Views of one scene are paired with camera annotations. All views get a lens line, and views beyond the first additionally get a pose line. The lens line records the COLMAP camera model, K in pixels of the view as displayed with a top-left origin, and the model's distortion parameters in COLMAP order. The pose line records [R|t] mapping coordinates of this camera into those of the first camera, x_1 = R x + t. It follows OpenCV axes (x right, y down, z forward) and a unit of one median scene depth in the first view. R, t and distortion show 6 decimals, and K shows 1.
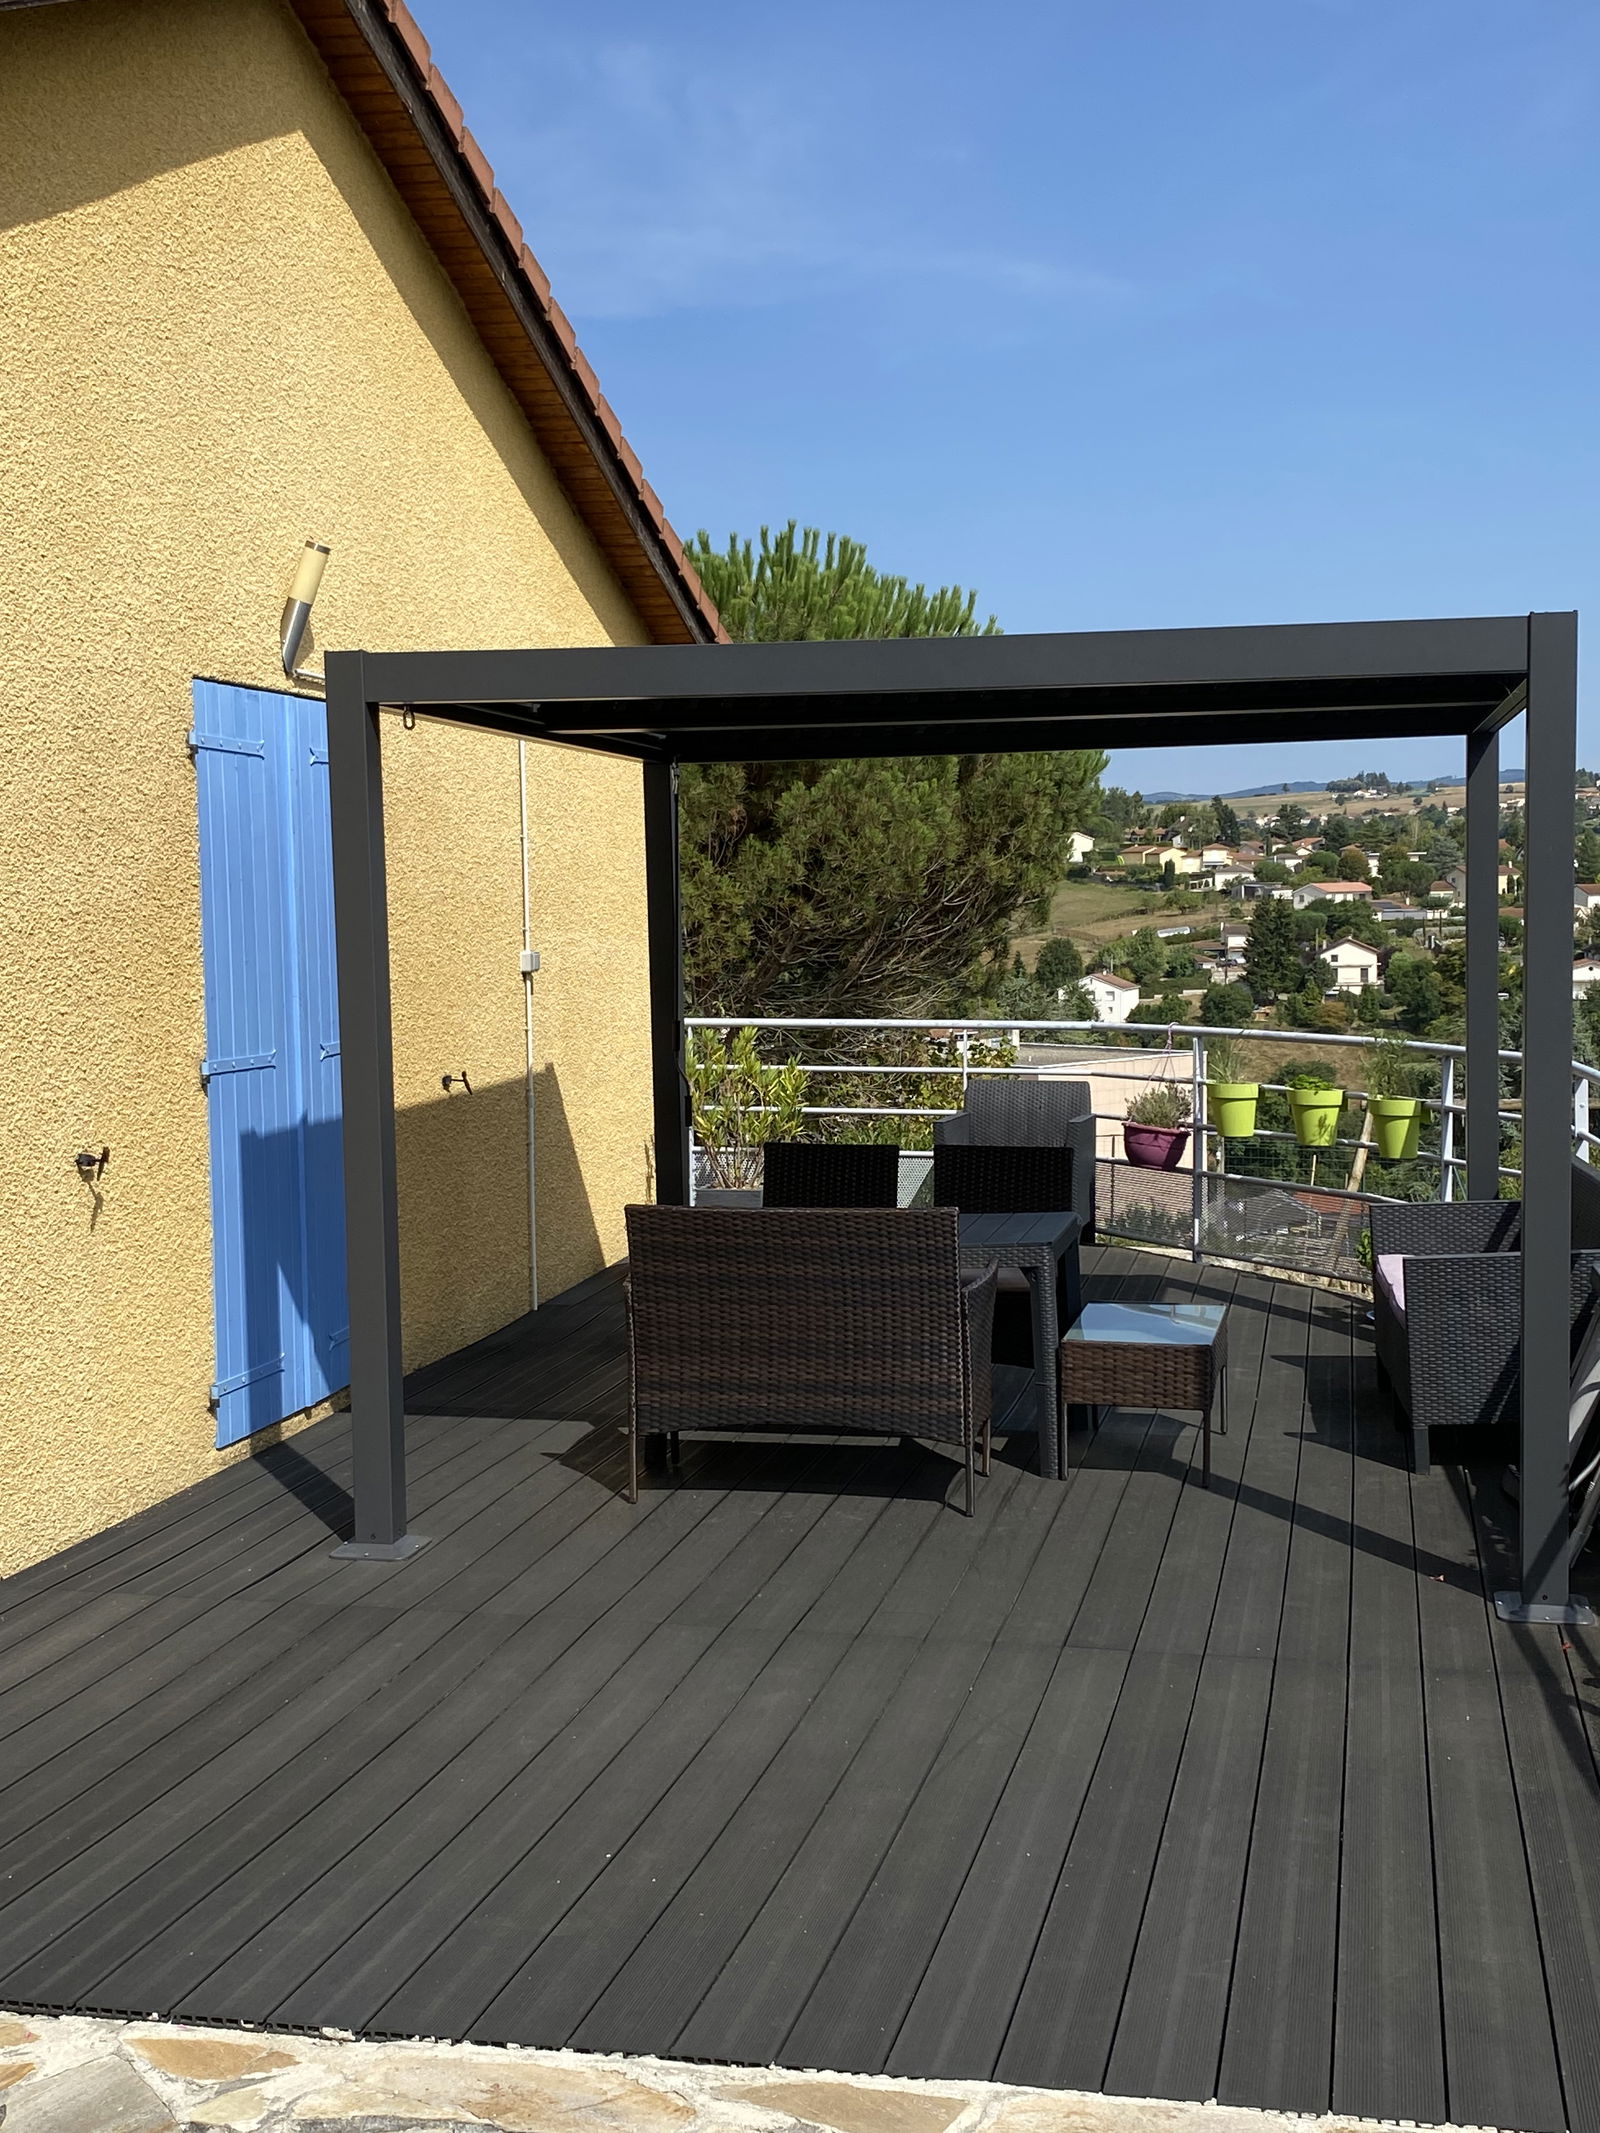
lens RADIAL K [[2473.6, 0, 807.9], [0, 2473.6, 1079.9], [0, 0, 1]] dist [-0.007652, 0.000000]
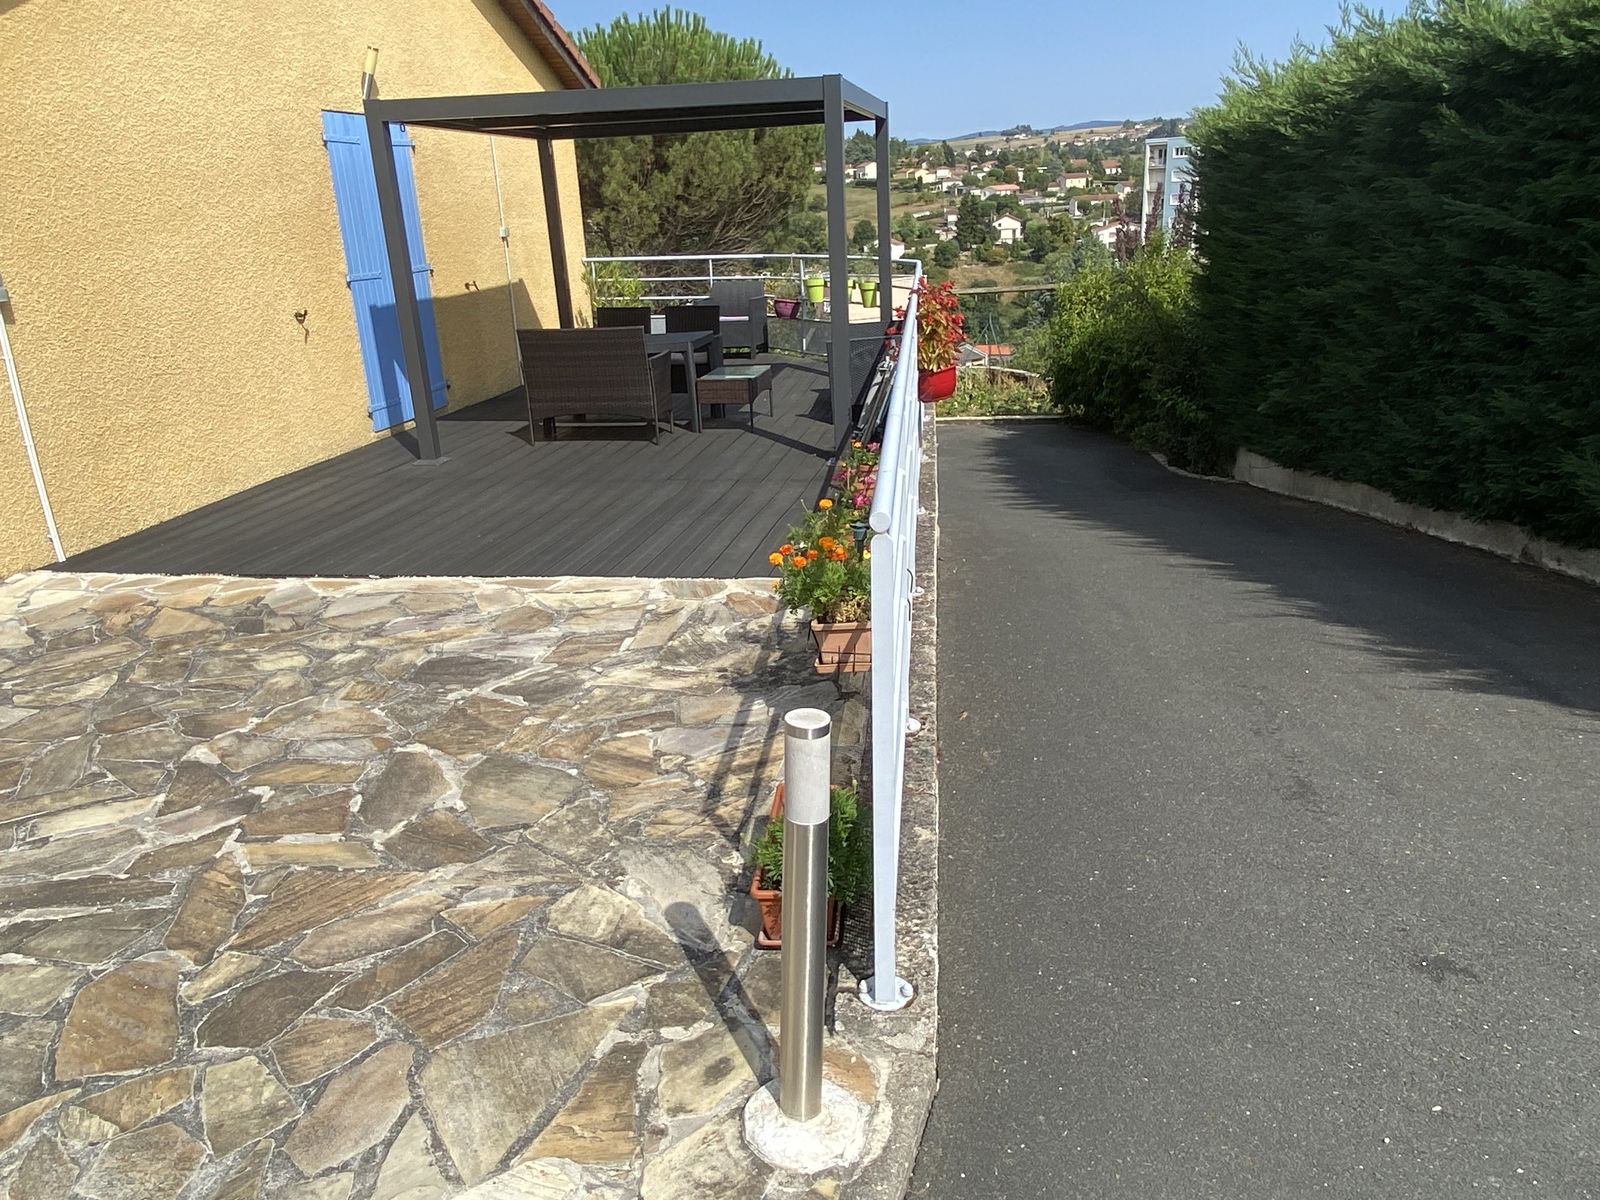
lens RADIAL K [[1193.8, 0, 790.4], [0, 1193.8, 621.9], [0, 0, 1]] dist [0.040527, -0.055377]
pose [[0.999043, -0.038748, 0.020302, 0.102096], [0.032114, 0.964784, 0.261075, 0.017047], [-0.029703, -0.260173, 0.965105, -0.172604]]
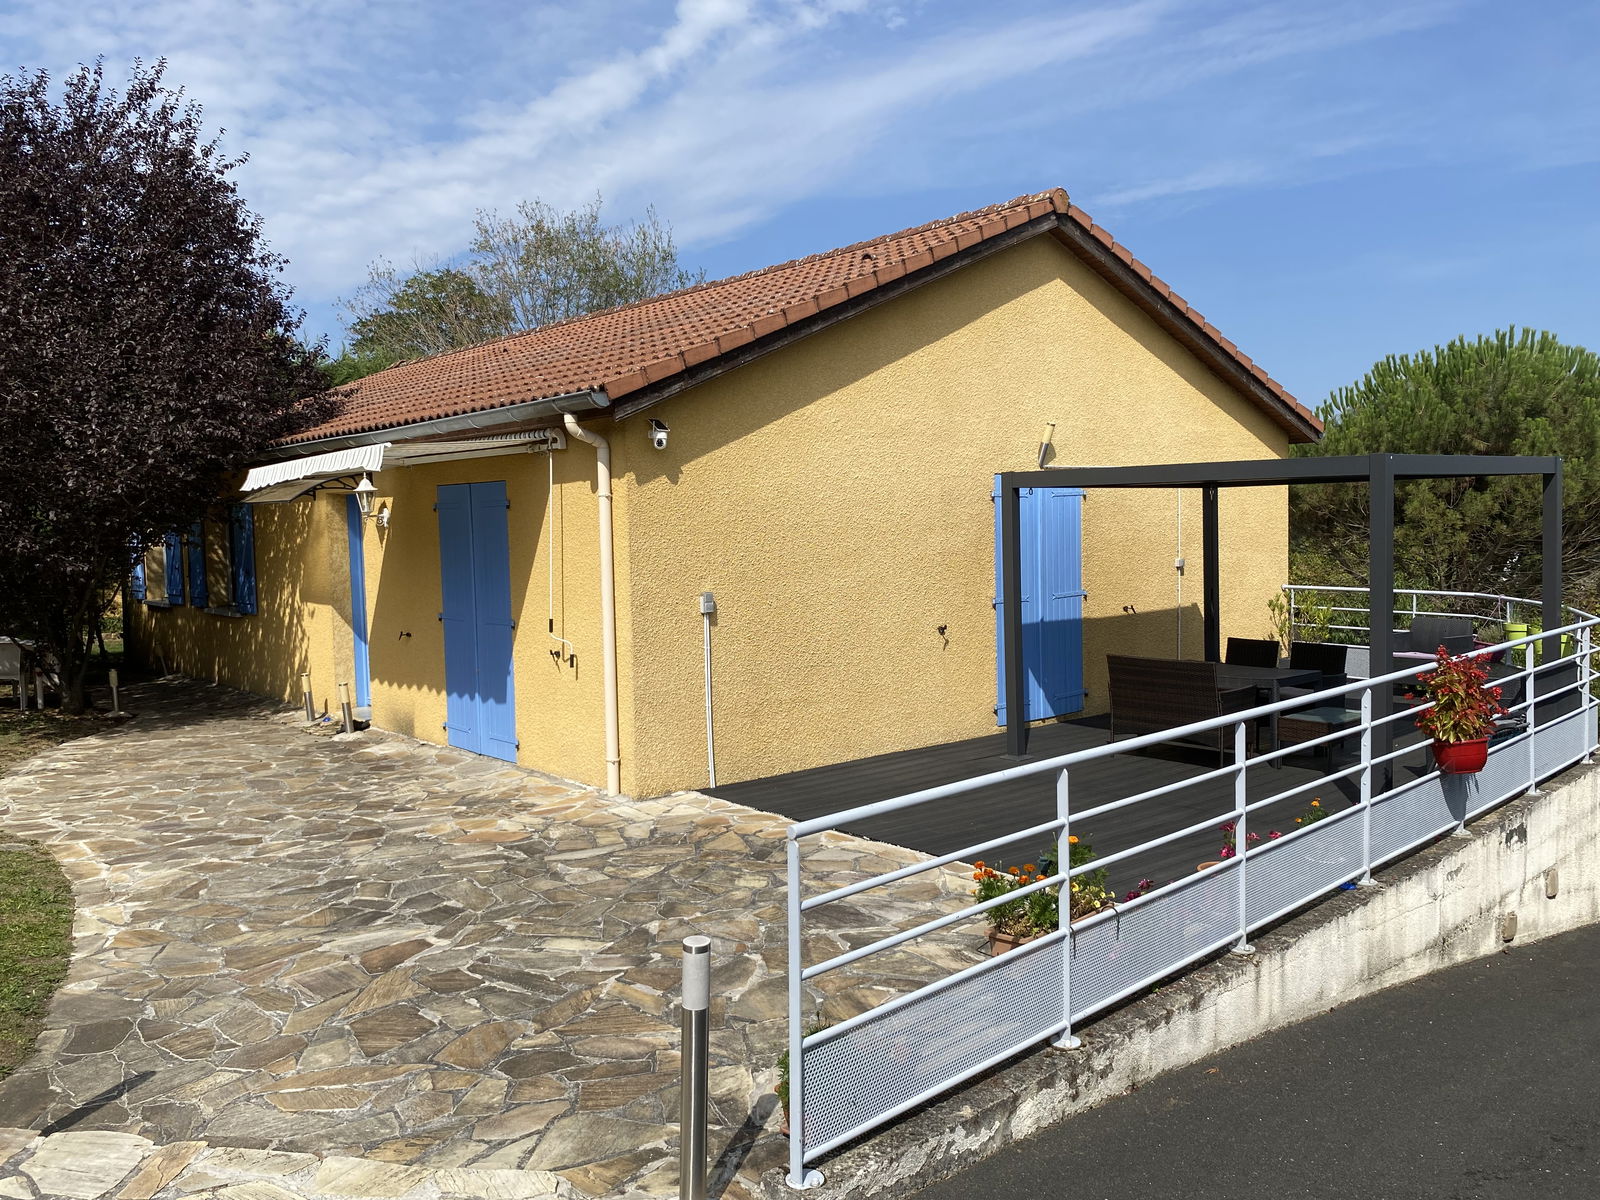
lens RADIAL K [[1266.6, 0, 799.8], [0, 1266.6, 596.7], [0, 0, 1]] dist [0.032029, -0.031222]
pose [[0.790834, 0.039482, -0.610757, 0.324347], [-0.037442, 0.999169, 0.016109, -0.016328], [0.610885, 0.010128, 0.791655, -0.244242]]
